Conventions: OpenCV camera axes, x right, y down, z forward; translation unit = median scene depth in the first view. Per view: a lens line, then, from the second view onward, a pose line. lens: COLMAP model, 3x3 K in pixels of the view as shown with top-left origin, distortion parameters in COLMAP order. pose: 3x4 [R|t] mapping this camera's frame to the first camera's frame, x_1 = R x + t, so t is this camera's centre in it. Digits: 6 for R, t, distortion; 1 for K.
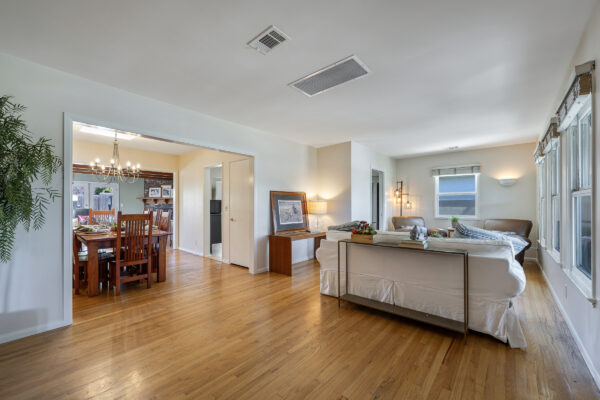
lens RADIAL K [[243.2, 0, 298.6], [0, 243.2, 206.9], [0, 0, 1]] dist [0.002615, 0.000213]
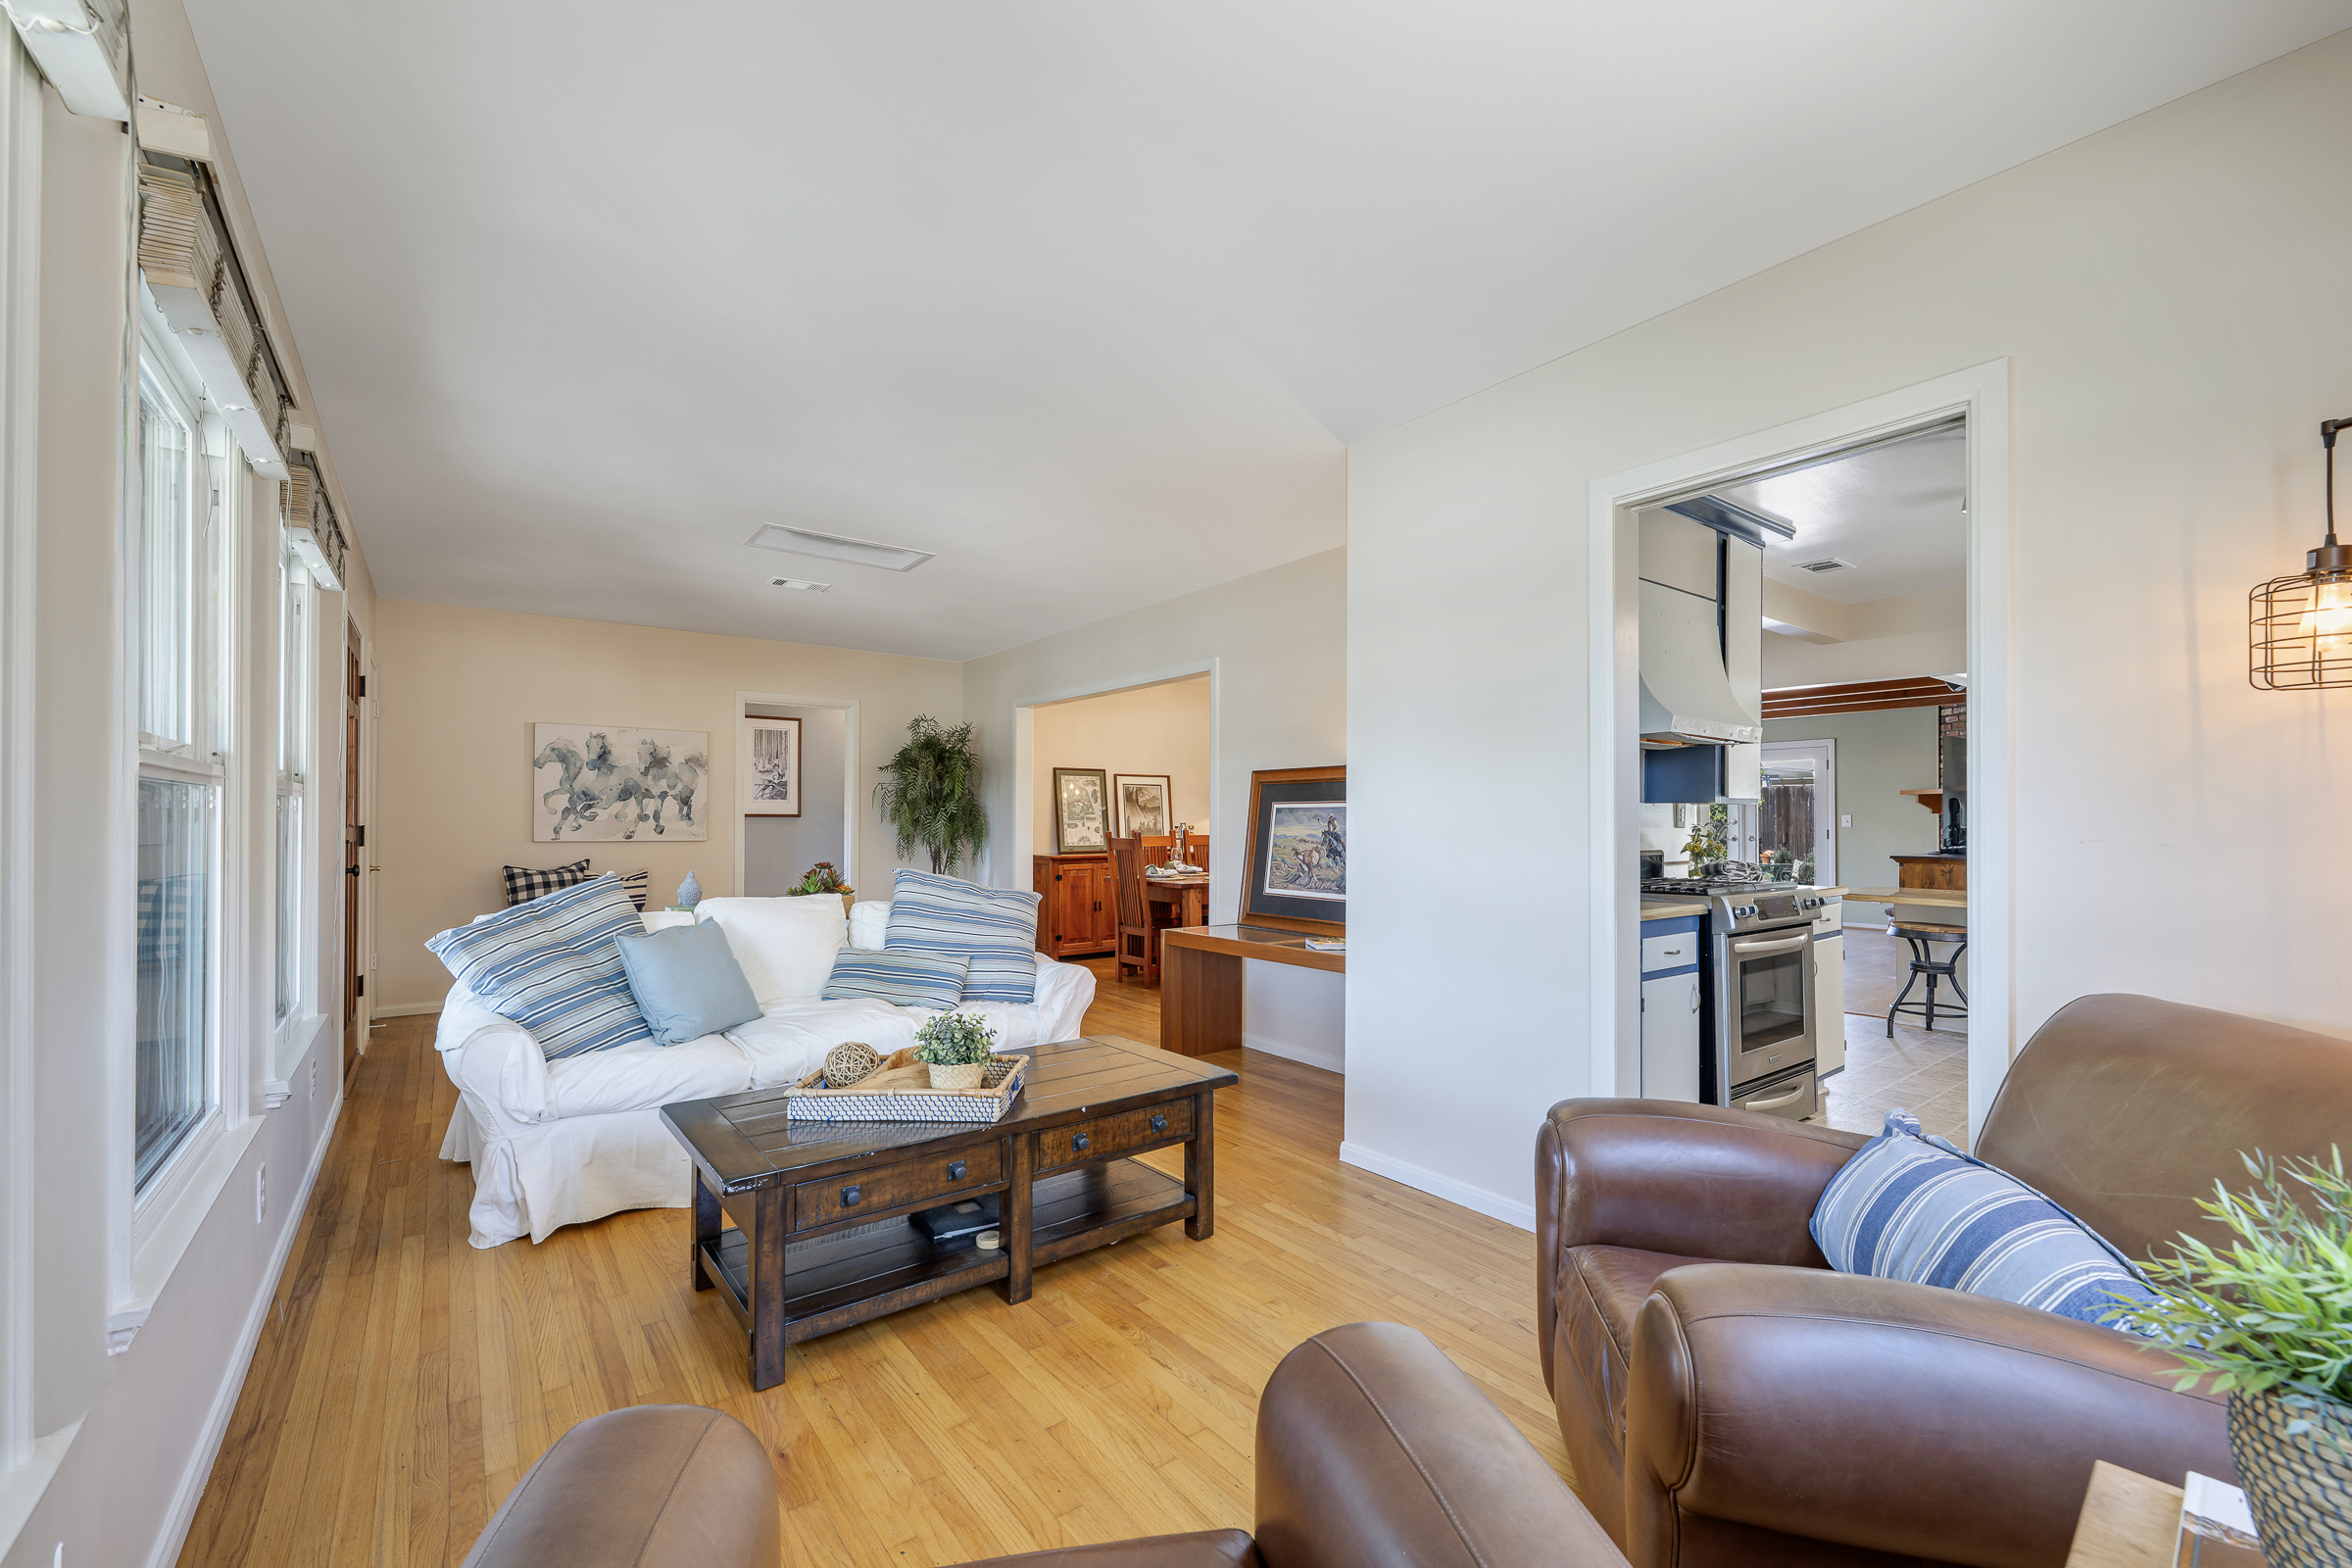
lens RADIAL K [[960.6, 0, 1174.7], [0, 960.6, 818.5], [0, 0, 1]] dist [0.000277, 0.000099]
pose [[-0.216504, -0.002279, -0.976279, 0.926413], [-0.006608, 0.999978, -0.000869, -0.008356], [0.976259, 0.006263, -0.216514, 1.066697]]
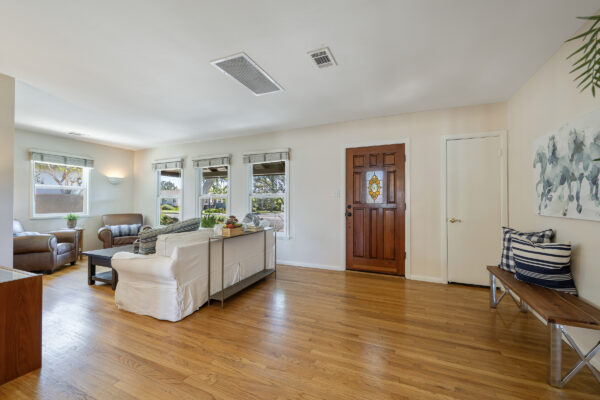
lens RADIAL K [[241.1, 0, 300.9], [0, 241.1, 204.3], [0, 0, 1]] dist [0.000432, 0.000106]
pose [[-0.290652, -0.006922, 0.956804, -0.479145], [0.002636, 0.999964, 0.008035, -0.000107], [-0.956825, 0.004857, -0.290624, 0.579449]]
